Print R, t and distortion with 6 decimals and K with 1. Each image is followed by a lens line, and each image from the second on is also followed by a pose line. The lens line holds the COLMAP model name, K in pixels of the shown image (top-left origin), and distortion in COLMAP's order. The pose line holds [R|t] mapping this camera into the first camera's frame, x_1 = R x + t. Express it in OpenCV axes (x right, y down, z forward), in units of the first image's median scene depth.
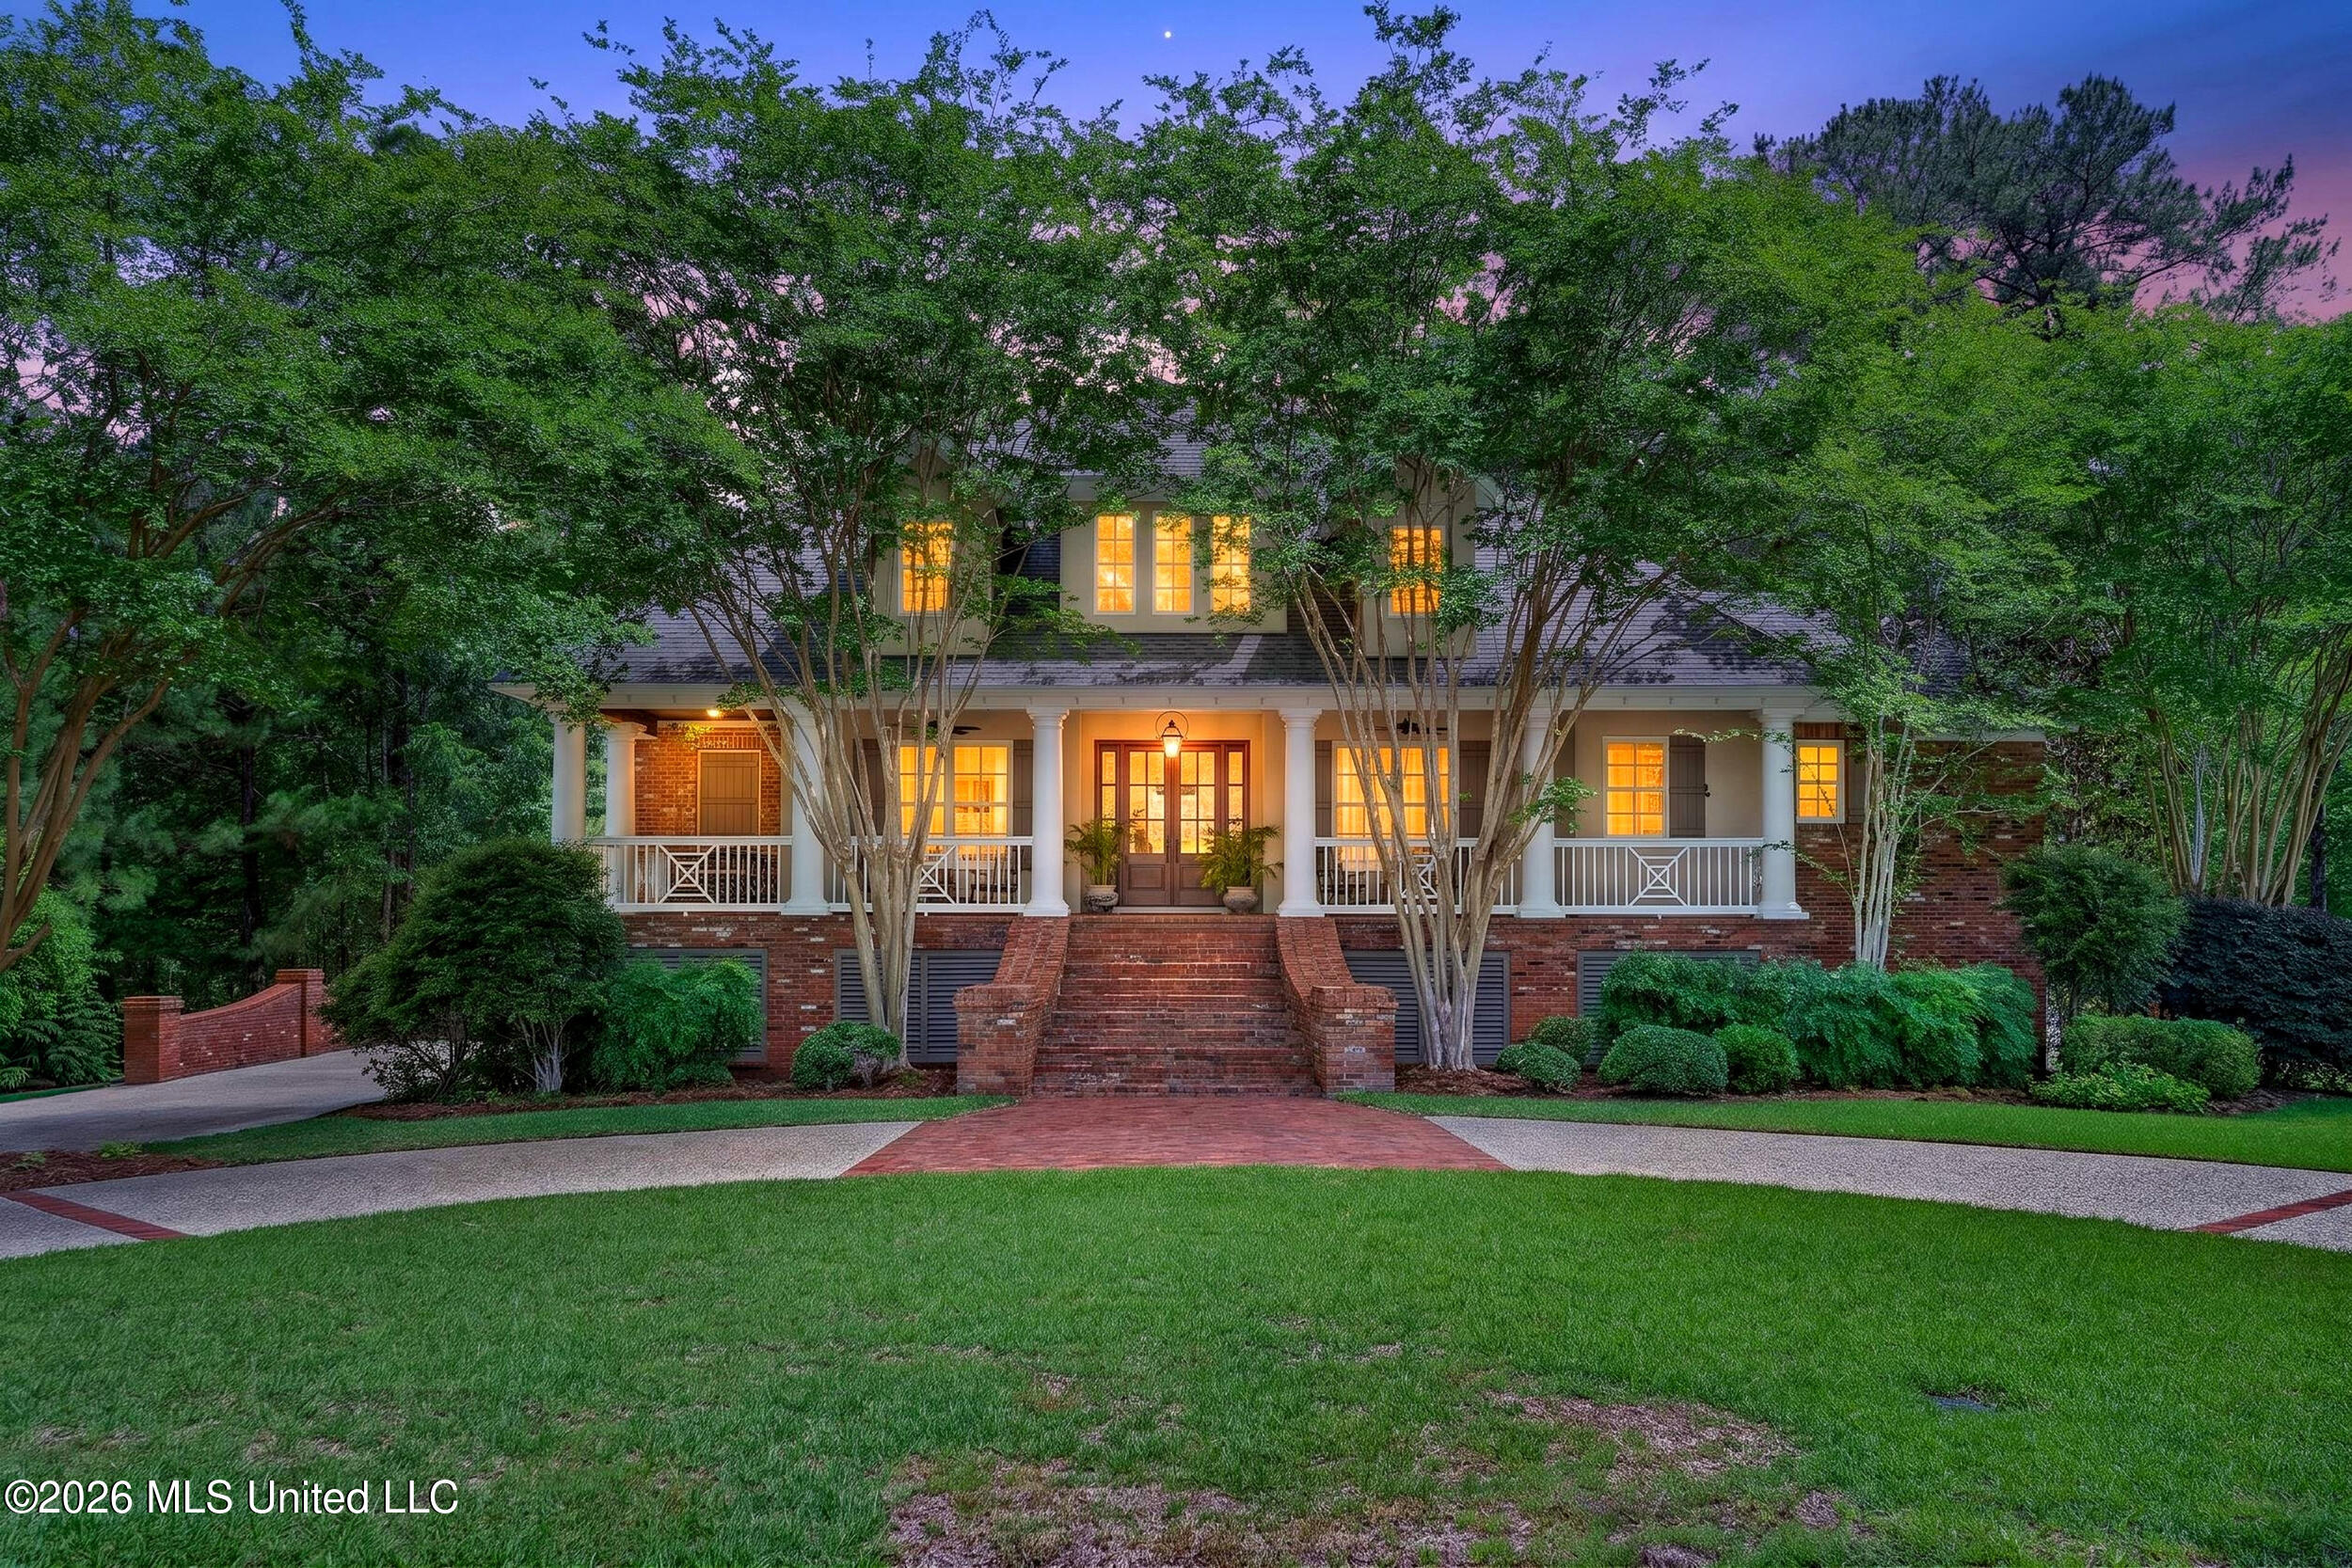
lens RADIAL K [[1703.0, 0, 1171.9], [0, 1703.0, 770.4], [0, 0, 1]] dist [-0.013597, 0.000017]
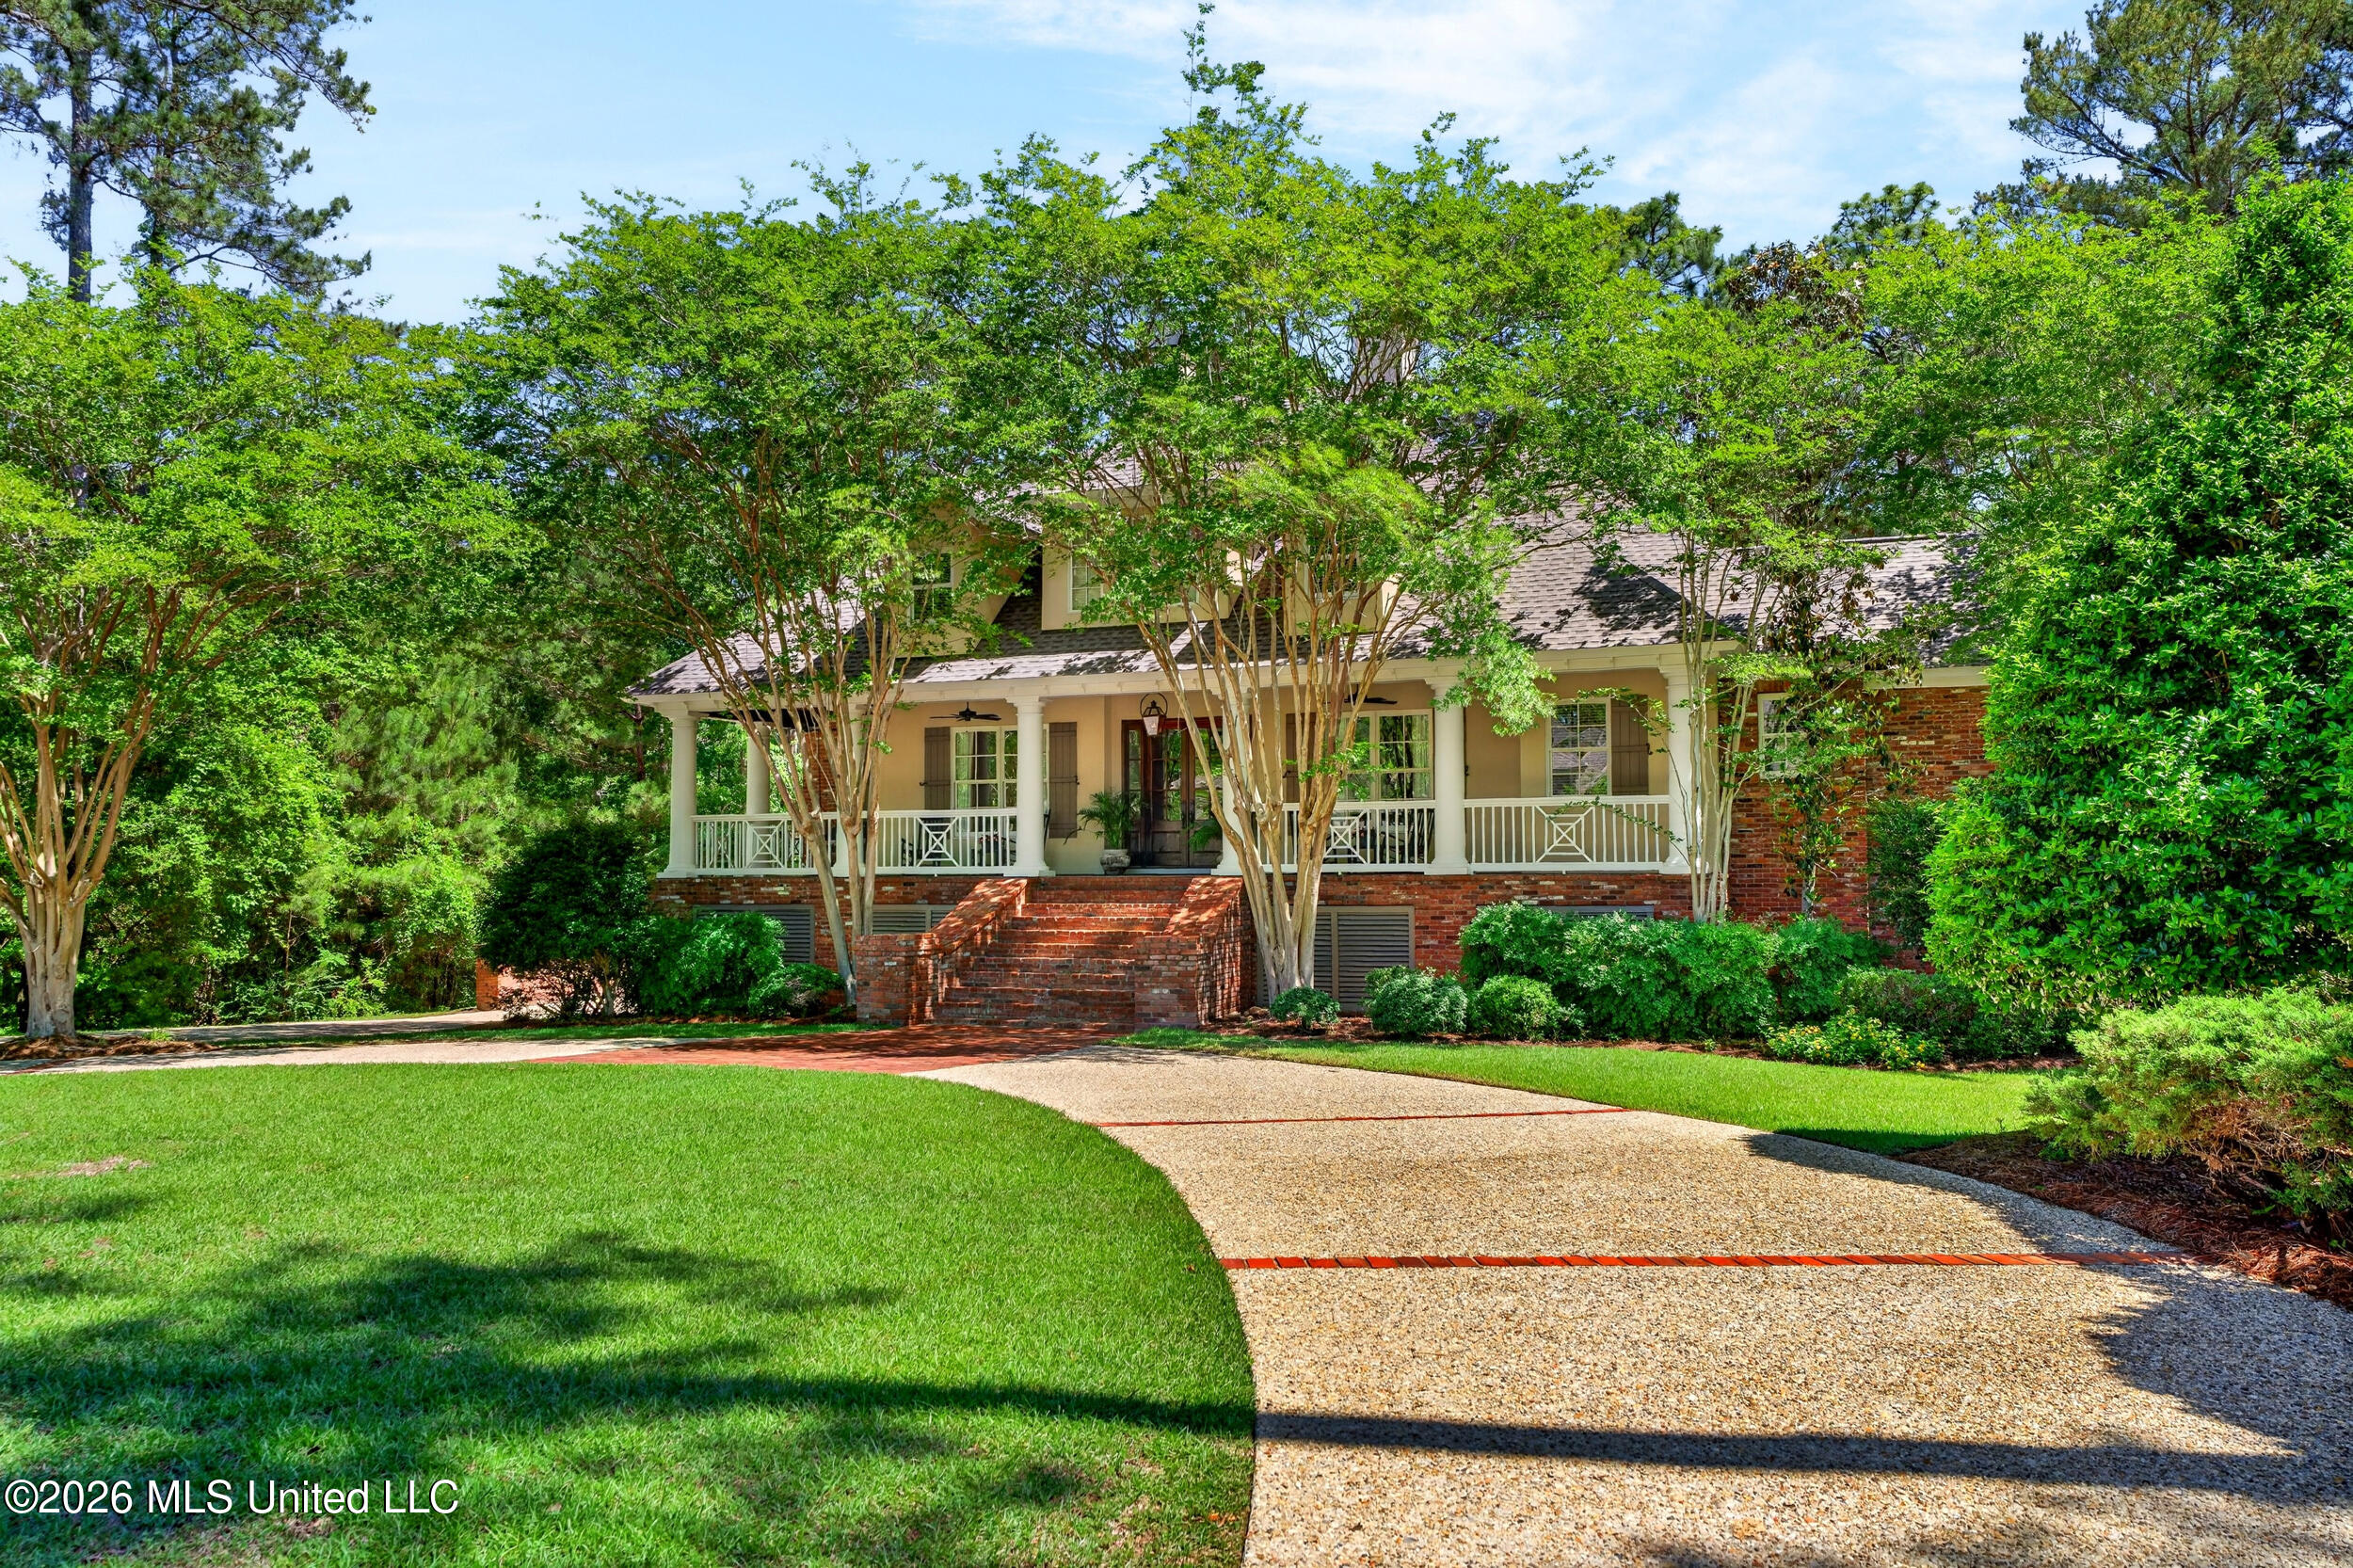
lens RADIAL K [[1703.8, 0, 1198.2], [0, 1703.8, 707.8], [0, 0, 1]] dist [-0.013597, 0.000017]
pose [[0.935346, -0.040986, -0.351351, 0.442708], [0.036514, 0.999146, -0.019349, -0.001768], [0.351844, 0.005268, 0.936044, -0.038587]]
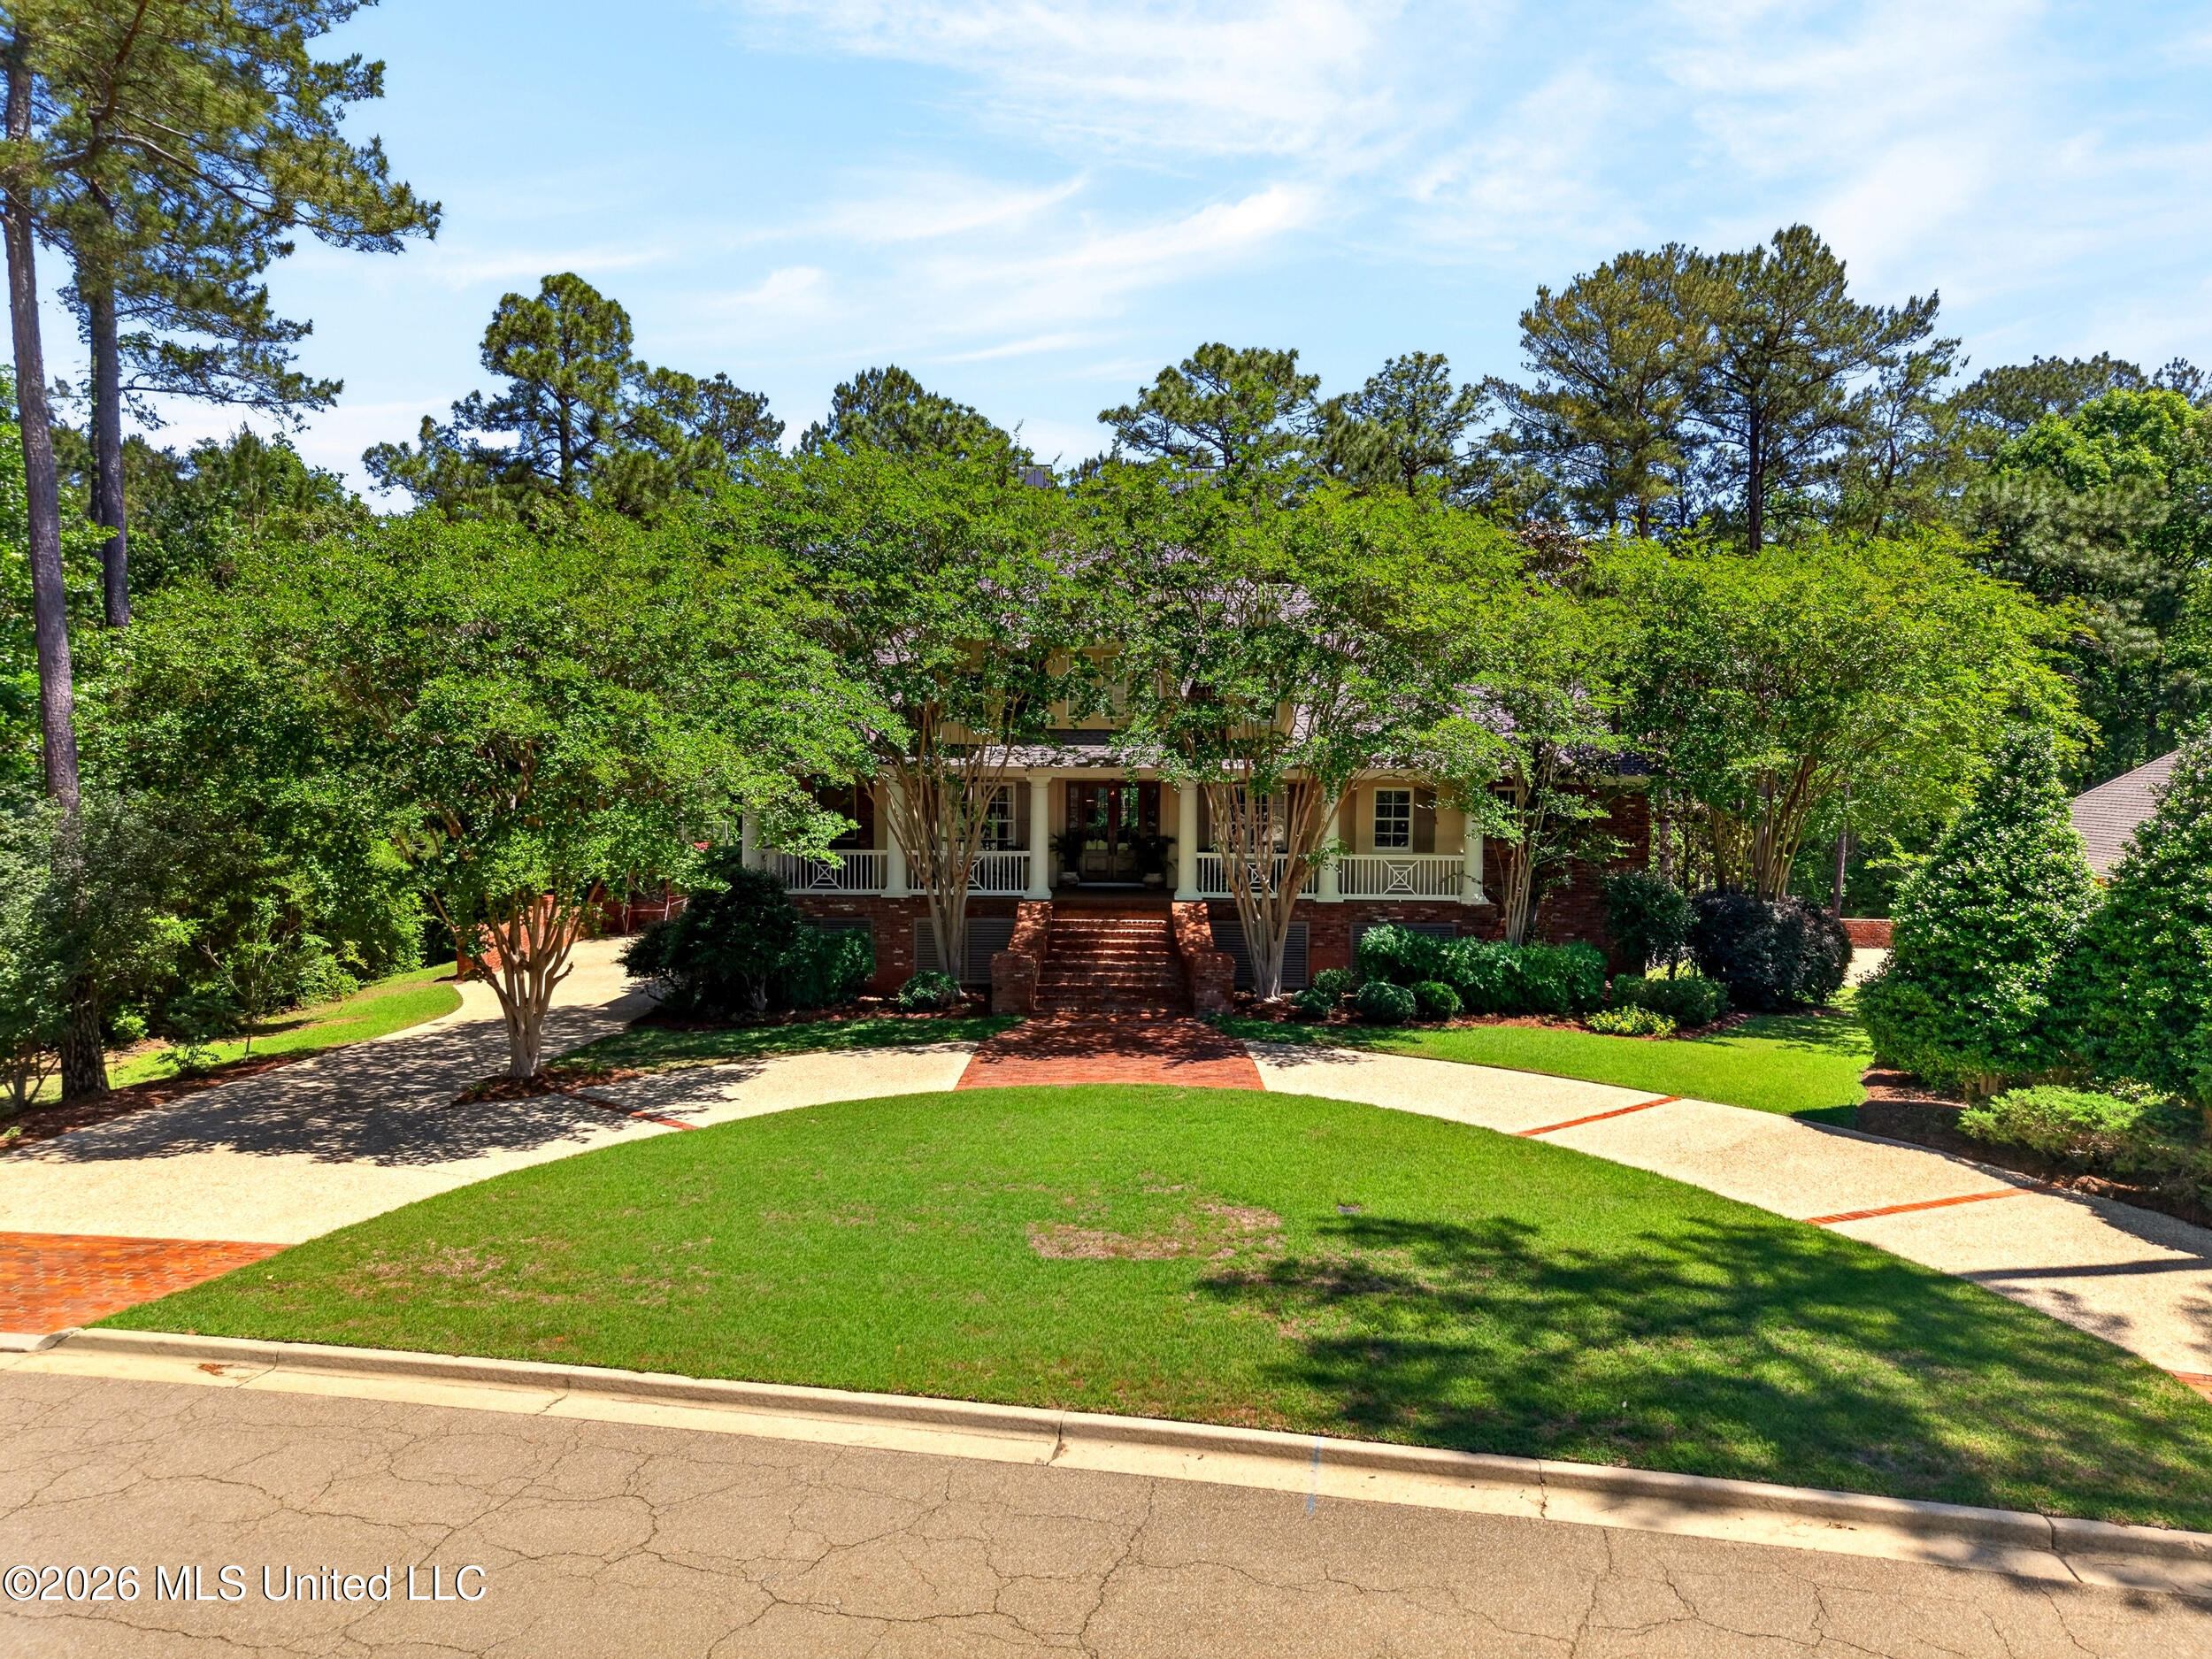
lens RADIAL K [[1470.0, 0, 1082.2], [0, 1470.0, 768.2], [0, 0, 1]] dist [0.004716, 0.000481]
pose [[0.999726, 0.004367, -0.023014, 0.003874], [-0.001920, 0.994439, 0.105301, -0.197687], [0.023345, -0.105228, 0.994174, -0.441327]]
